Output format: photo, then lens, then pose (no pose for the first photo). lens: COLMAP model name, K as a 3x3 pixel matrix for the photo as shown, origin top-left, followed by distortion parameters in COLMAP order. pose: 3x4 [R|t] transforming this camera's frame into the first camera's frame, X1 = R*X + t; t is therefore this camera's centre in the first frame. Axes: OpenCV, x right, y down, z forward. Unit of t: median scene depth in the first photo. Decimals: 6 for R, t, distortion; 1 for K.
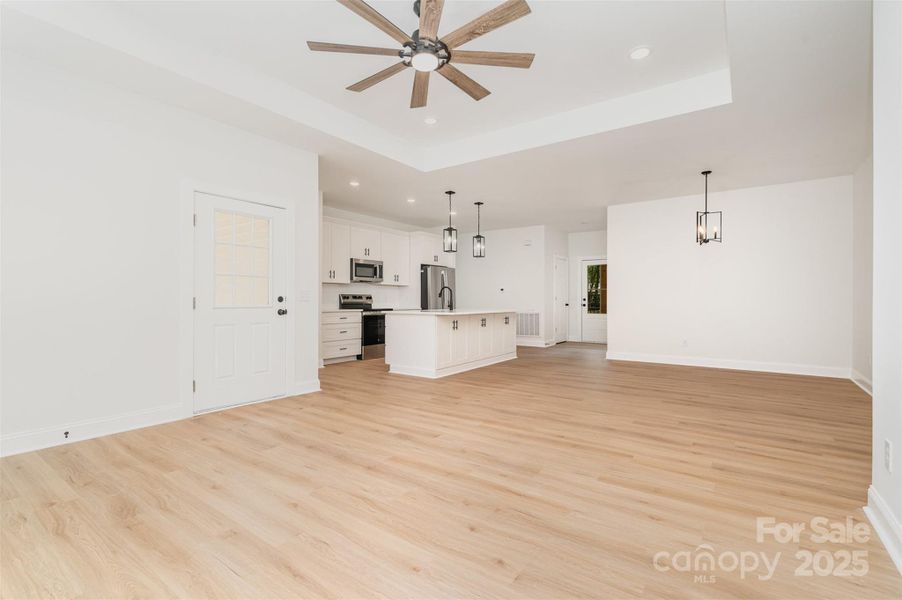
lens RADIAL K [[409.7, 0, 452.5], [0, 409.7, 301.4], [0, 0, 1]] dist [0.000411, 0.000288]
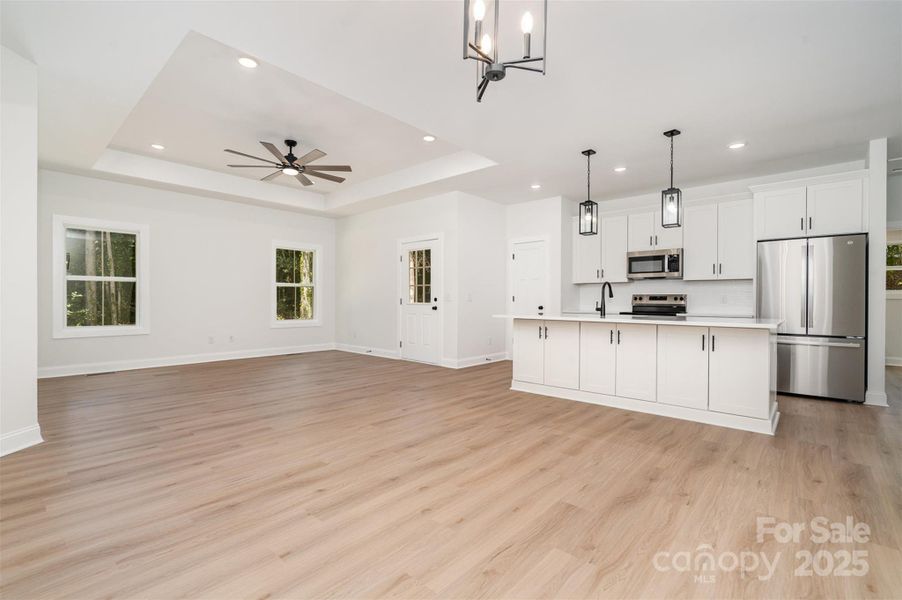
lens RADIAL K [[409.7, 0, 452.5], [0, 409.7, 301.4], [0, 0, 1]] dist [0.000411, 0.000288]
pose [[-0.109941, -0.000611, -0.993938, 0.643059], [-0.009187, 0.999958, 0.000402, -0.000156], [0.993896, 0.009176, -0.109942, 0.731309]]
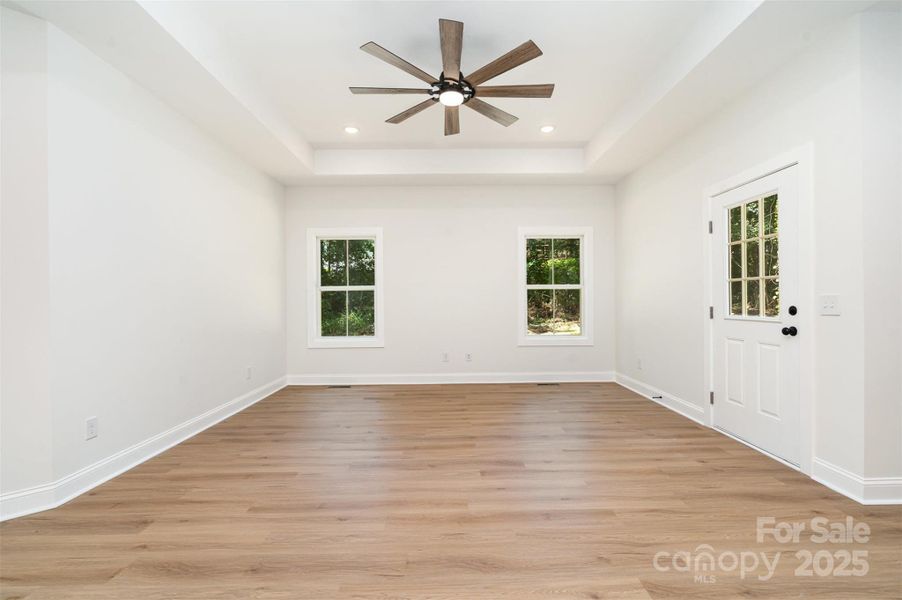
lens RADIAL K [[409.7, 0, 452.5], [0, 409.7, 301.4], [0, 0, 1]] dist [0.000411, 0.000288]
pose [[-0.806350, 0.003718, -0.591426, 0.223760], [0.003268, 0.999993, 0.001831, -0.013561], [0.591429, -0.000456, -0.806357, 0.714283]]
